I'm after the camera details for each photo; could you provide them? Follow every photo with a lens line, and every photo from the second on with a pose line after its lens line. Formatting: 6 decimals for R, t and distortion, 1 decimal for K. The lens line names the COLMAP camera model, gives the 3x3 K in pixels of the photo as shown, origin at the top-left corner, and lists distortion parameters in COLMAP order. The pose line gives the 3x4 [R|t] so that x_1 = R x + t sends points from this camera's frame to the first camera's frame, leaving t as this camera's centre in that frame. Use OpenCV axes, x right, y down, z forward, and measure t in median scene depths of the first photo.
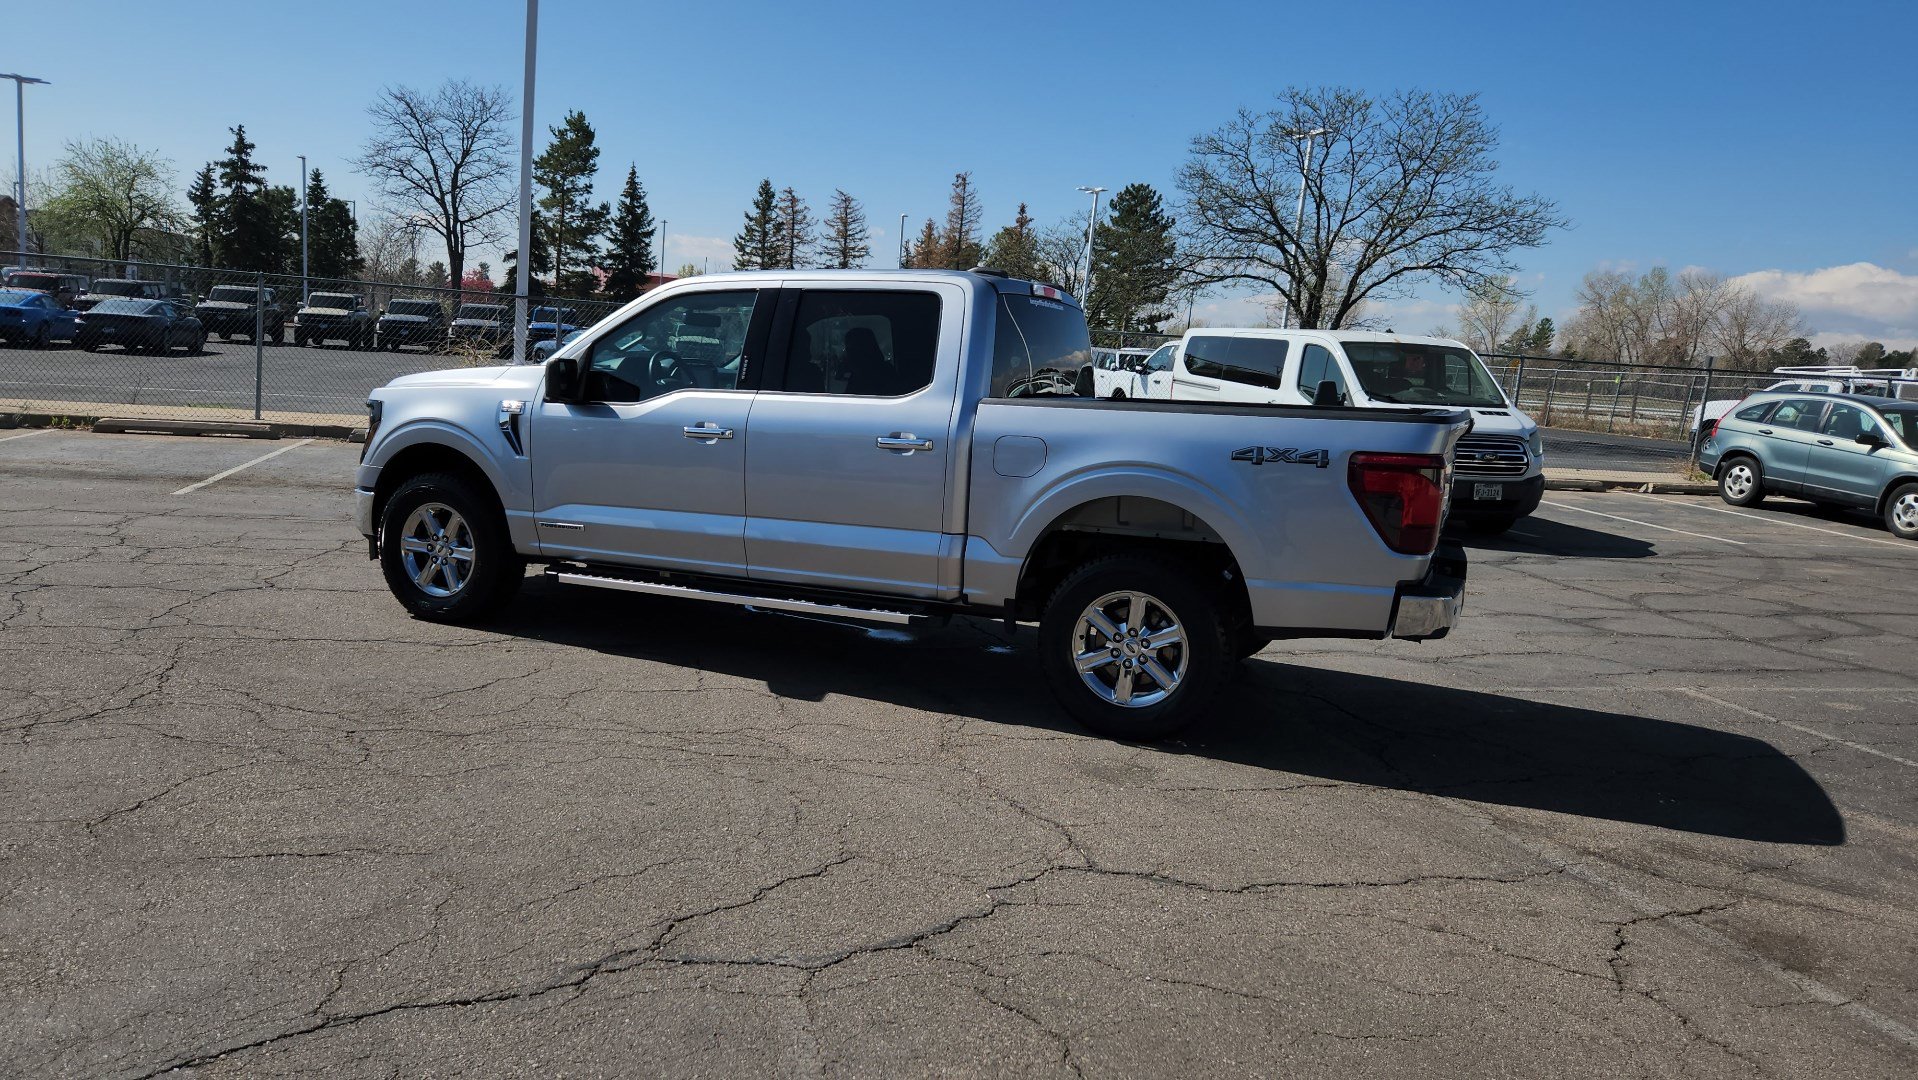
lens RADIAL K [[1283.0, 0, 939.8], [0, 1283.0, 550.9], [0, 0, 1]] dist [0.070907, -0.054655]
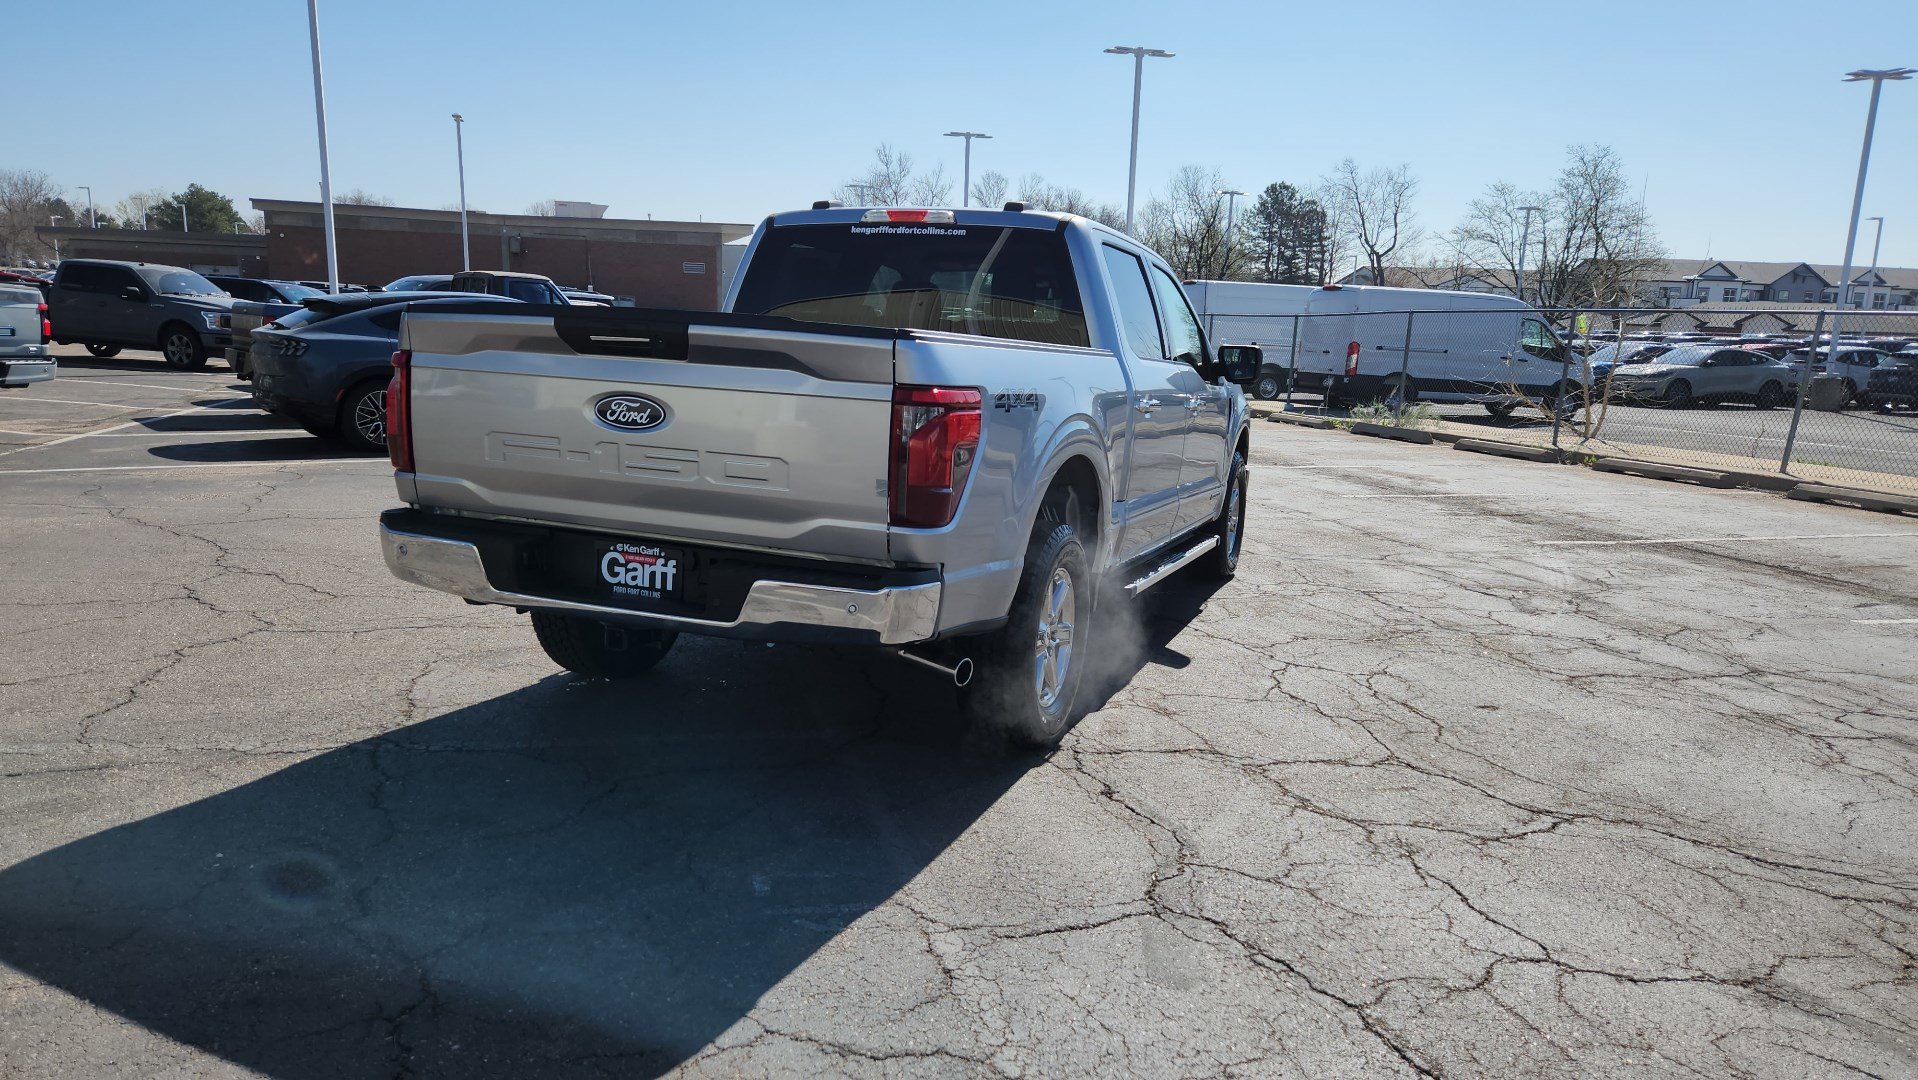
lens RADIAL K [[1284.3, 0, 935.8], [0, 1284.3, 542.2], [0, 0, 1]] dist [0.068923, -0.051589]
pose [[0.011612, 0.101335, -0.994785, 0.164112], [-0.190985, 0.976762, 0.097270, -0.013239], [0.981524, 0.188859, 0.030695, 0.178951]]
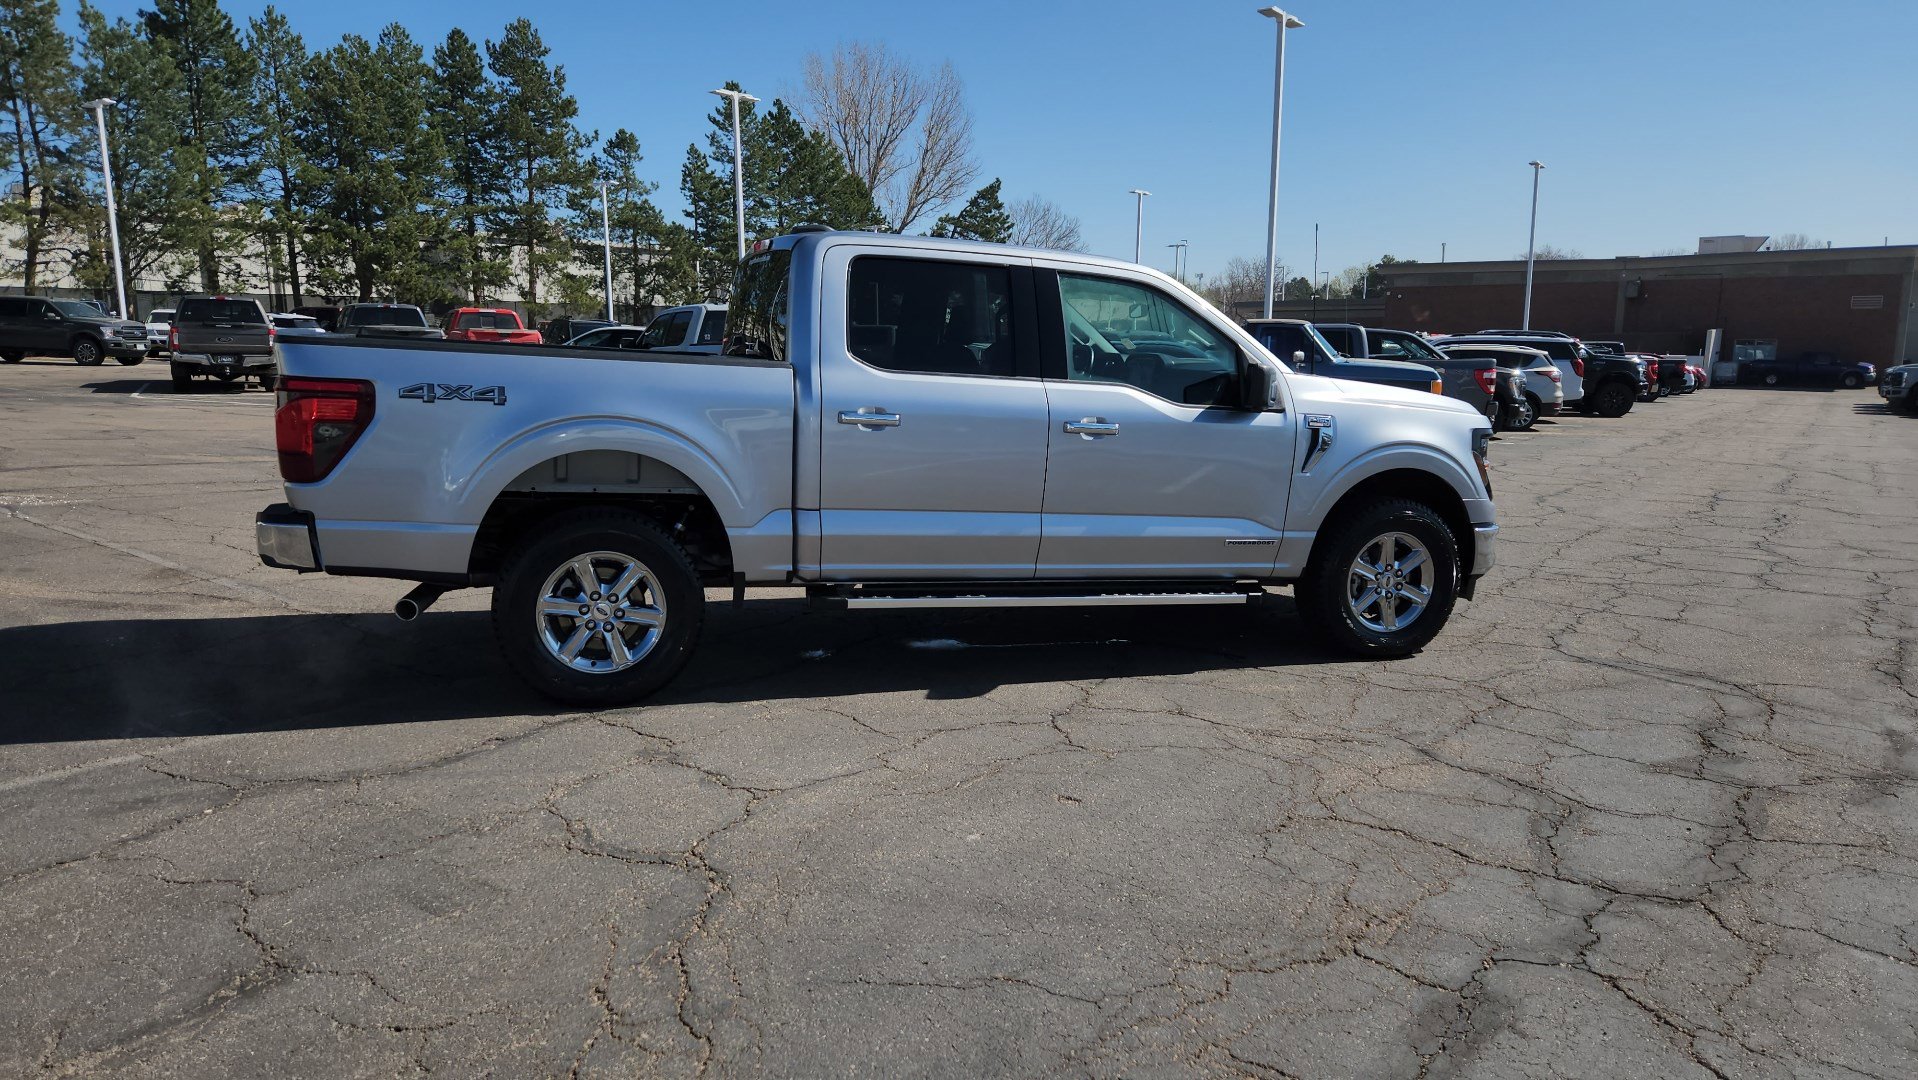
lens RADIAL K [[1283.0, 0, 939.2], [0, 1283.0, 547.1], [0, 0, 1]] dist [0.070907, -0.054655]
pose [[-0.749674, 0.022253, -0.661433, 0.106959], [-0.169570, 0.959612, 0.224478, -0.038878], [0.639714, 0.280444, -0.715623, 0.317023]]
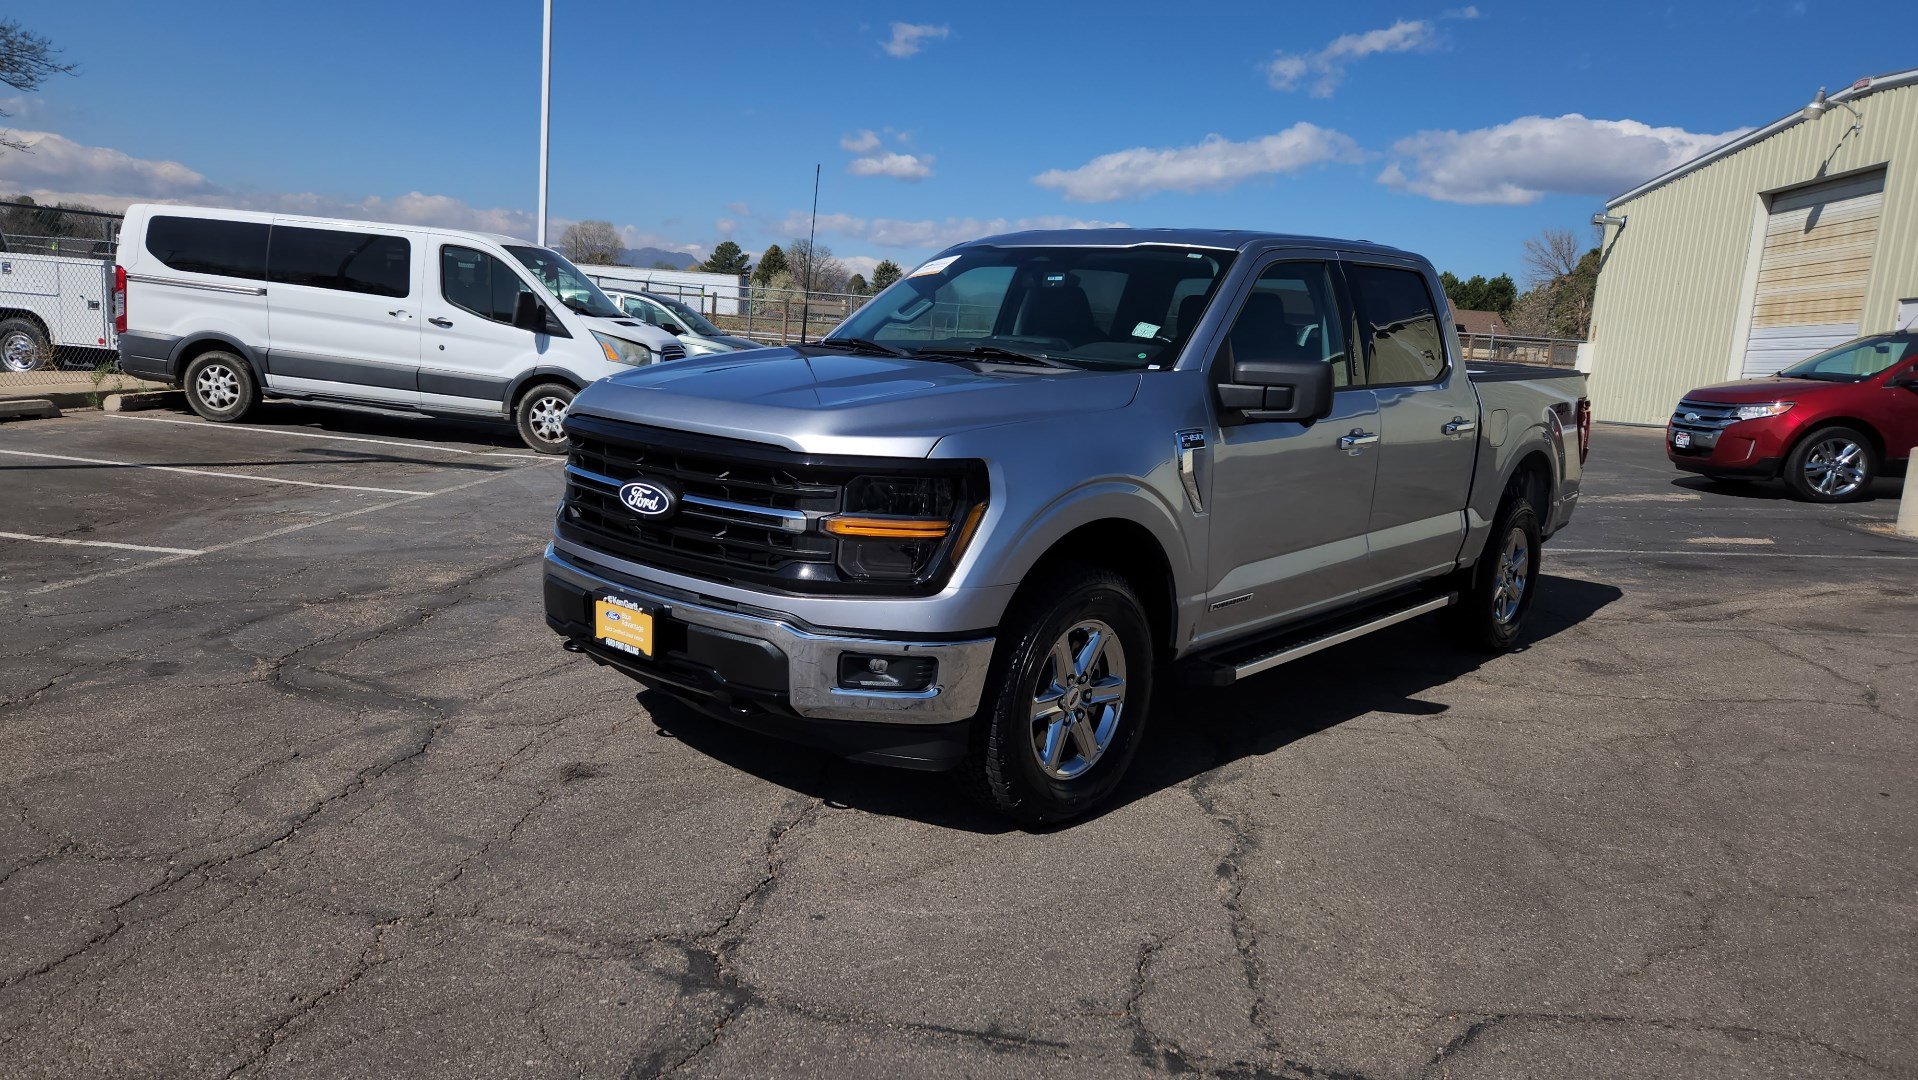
lens RADIAL K [[1284.3, 0, 915.5], [0, 1284.3, 546.2], [0, 0, 1]] dist [0.068923, -0.051589]
pose [[0.343398, -0.198084, 0.918064, -0.172322], [0.099742, 0.979669, 0.174068, -0.032630], [-0.933879, 0.031795, 0.356174, 0.159788]]
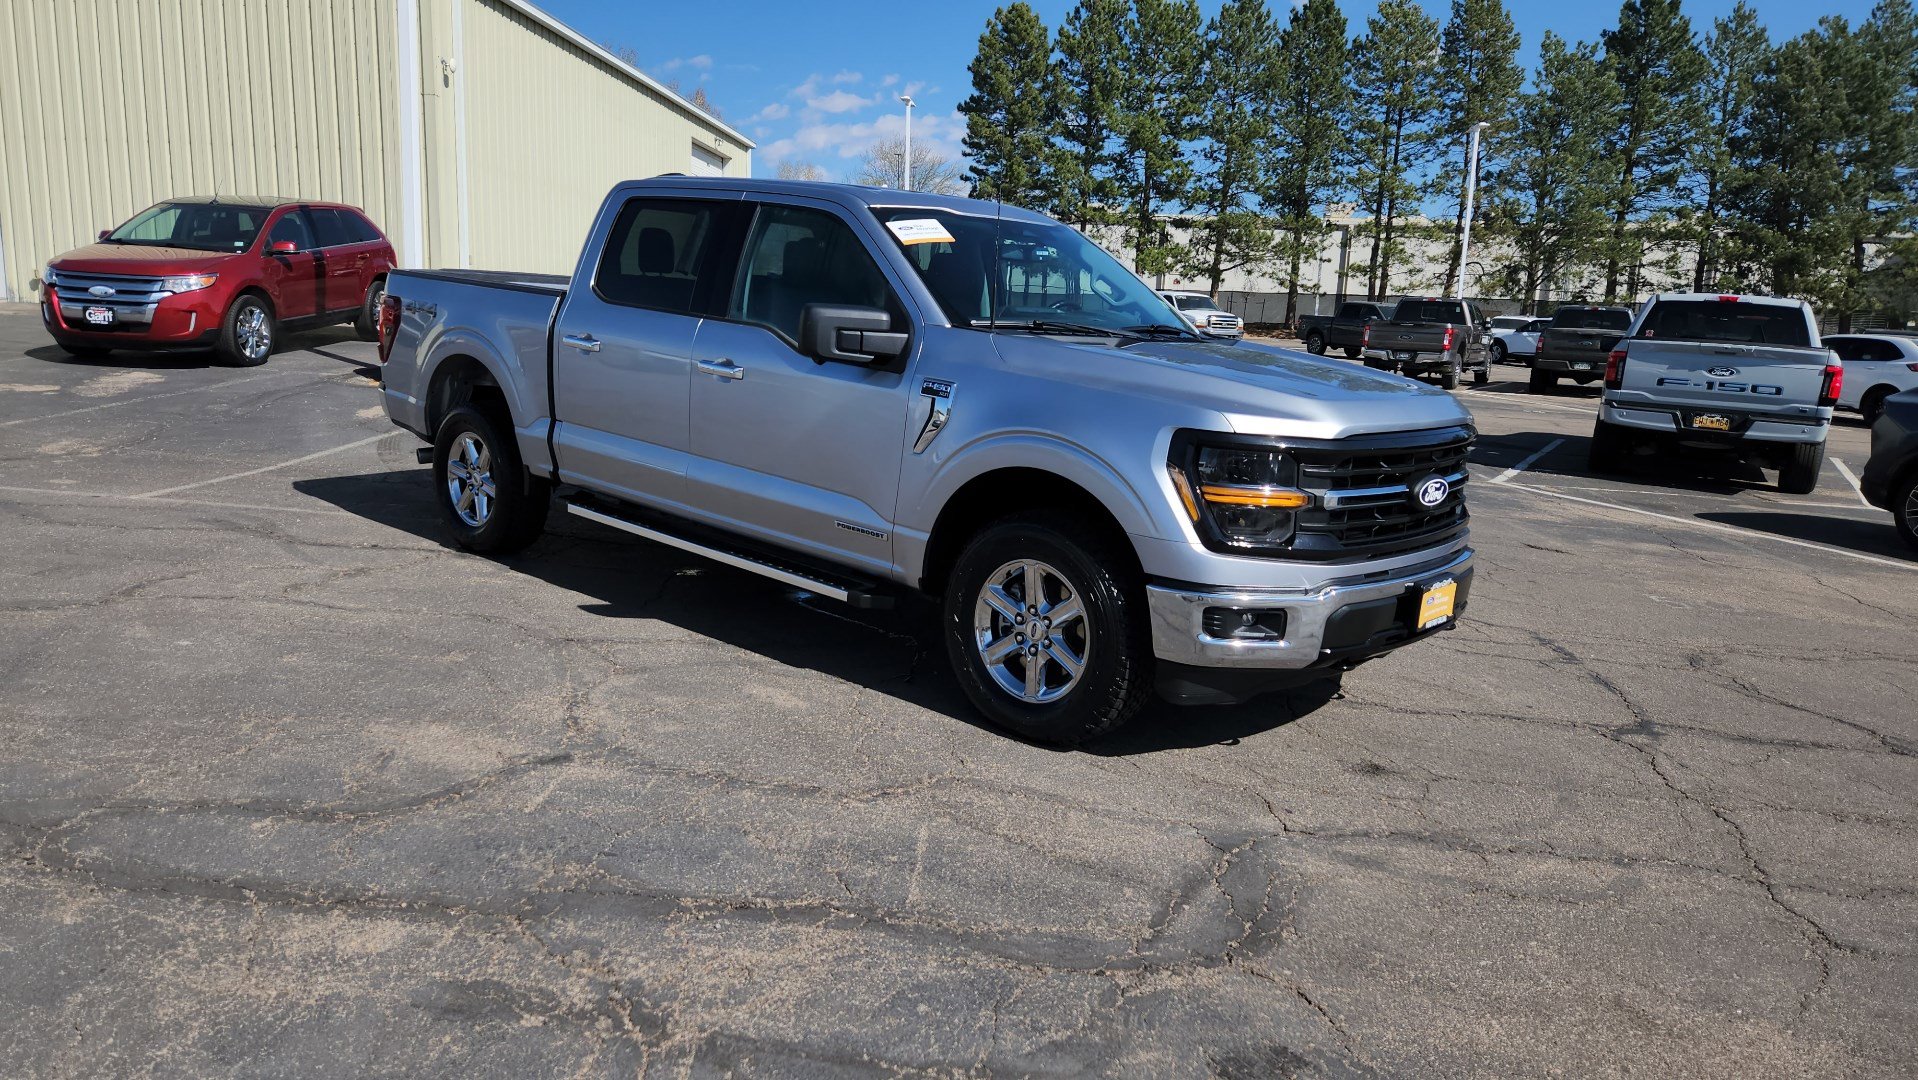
lens RADIAL K [[1283.0, 0, 941.4], [0, 1283.0, 556.1], [0, 0, 1]] dist [0.070907, -0.054655]
pose [[-0.937873, -0.178382, 0.297613, -0.077850], [-0.065474, 0.933303, 0.353071, -0.053979], [-0.340744, 0.311650, -0.886999, 0.340047]]
